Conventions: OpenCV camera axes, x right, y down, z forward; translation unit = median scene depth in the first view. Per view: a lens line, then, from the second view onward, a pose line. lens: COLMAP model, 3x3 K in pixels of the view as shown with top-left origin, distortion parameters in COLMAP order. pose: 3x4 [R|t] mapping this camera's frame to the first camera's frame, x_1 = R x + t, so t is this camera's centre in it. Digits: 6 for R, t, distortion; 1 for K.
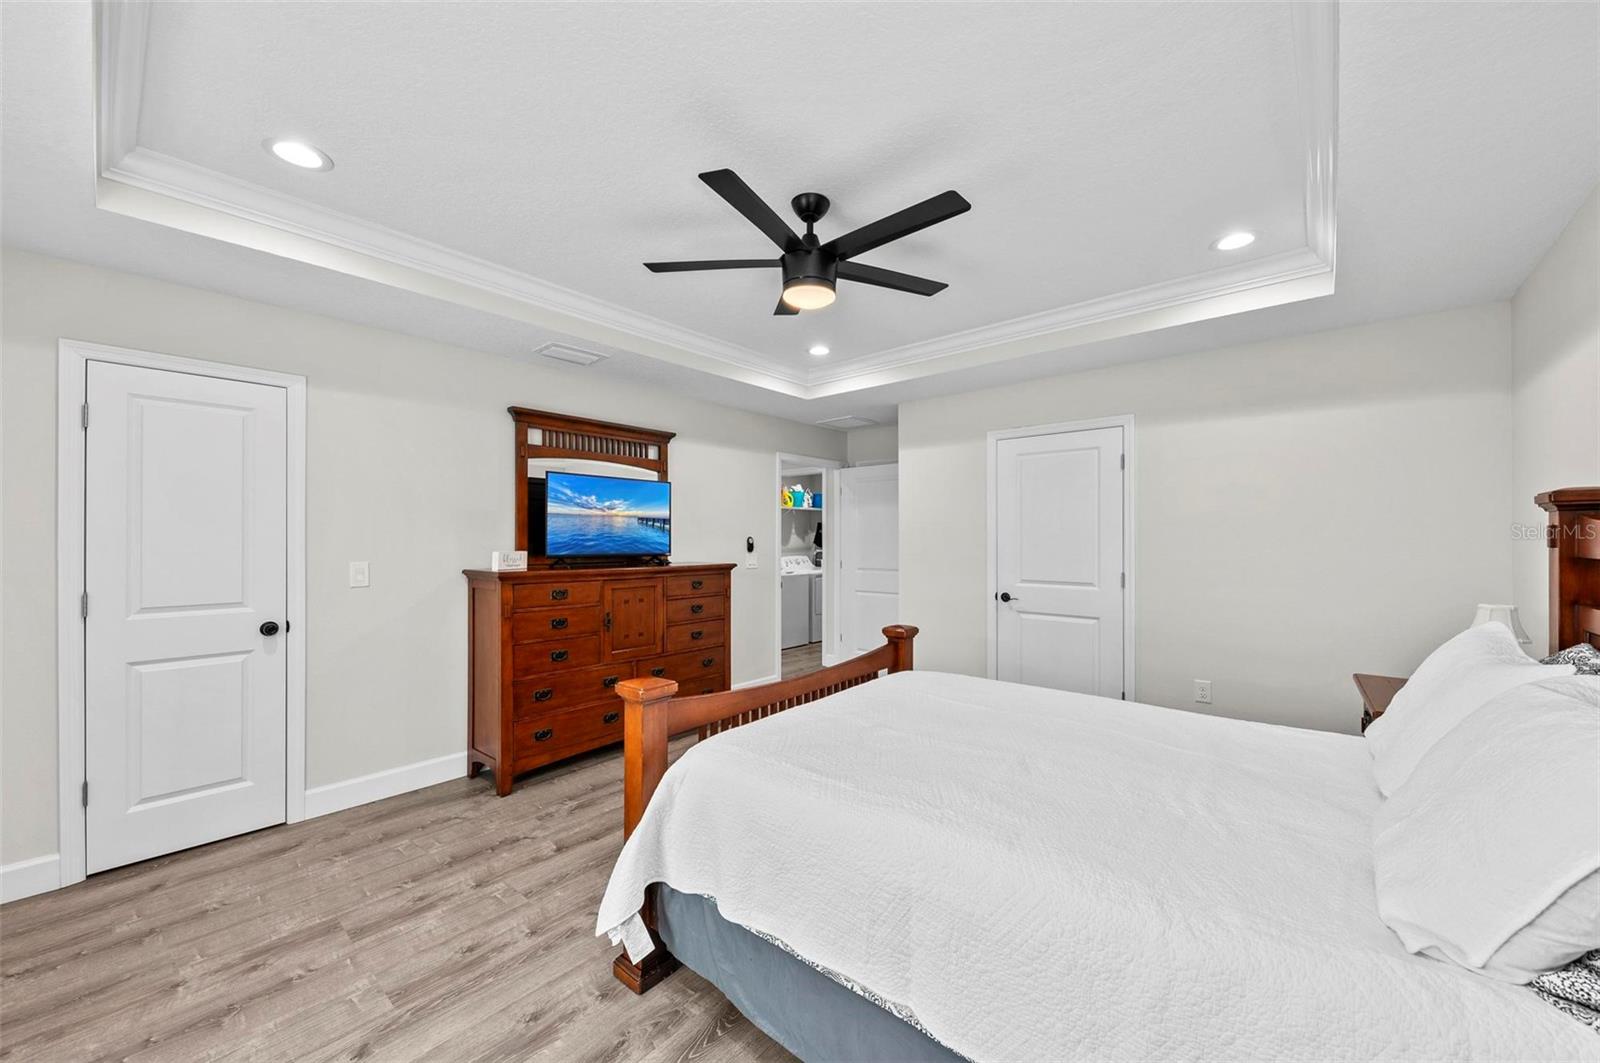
lens RADIAL K [[621.0, 0, 804.8], [0, 621.0, 546.8], [0, 0, 1]] dist [0.010312, -0.000049]
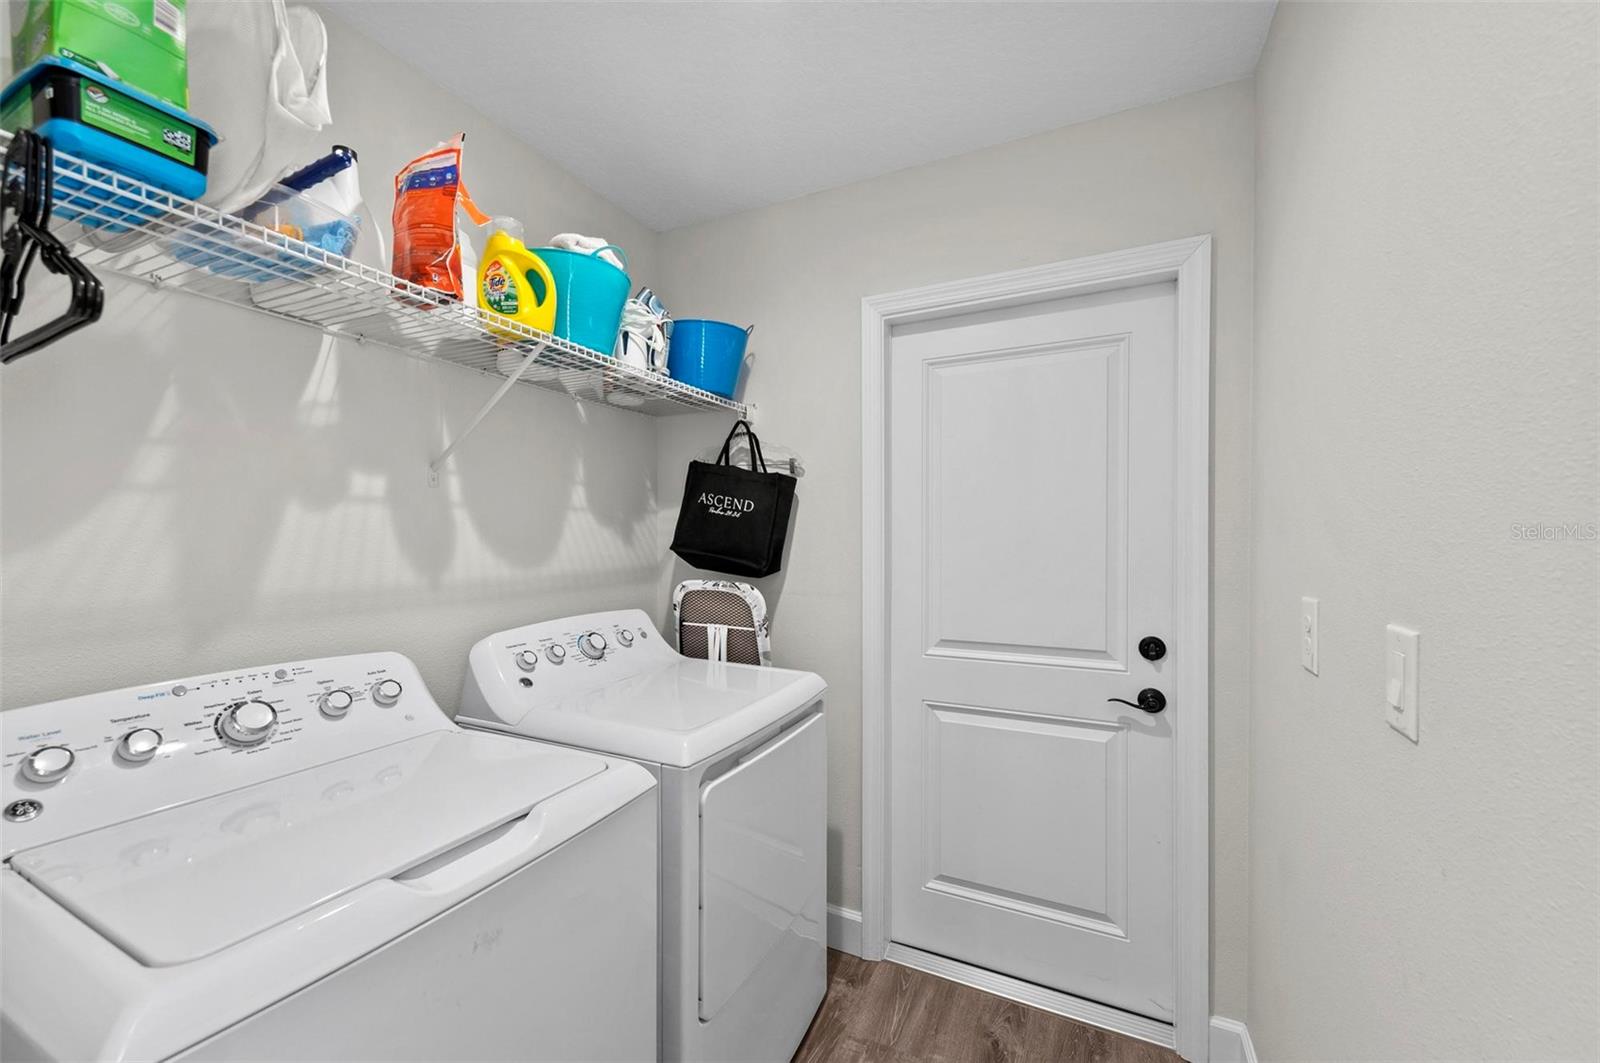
lens RADIAL K [[621.0, 0, 804.8], [0, 621.0, 546.8], [0, 0, 1]] dist [0.010312, -0.000049]
pose [[0.967495, -0.001320, 0.252885, 0.003410], [0.003599, 0.999957, -0.008551, -0.005452], [-0.252863, 0.009184, 0.967459, 0.773671]]
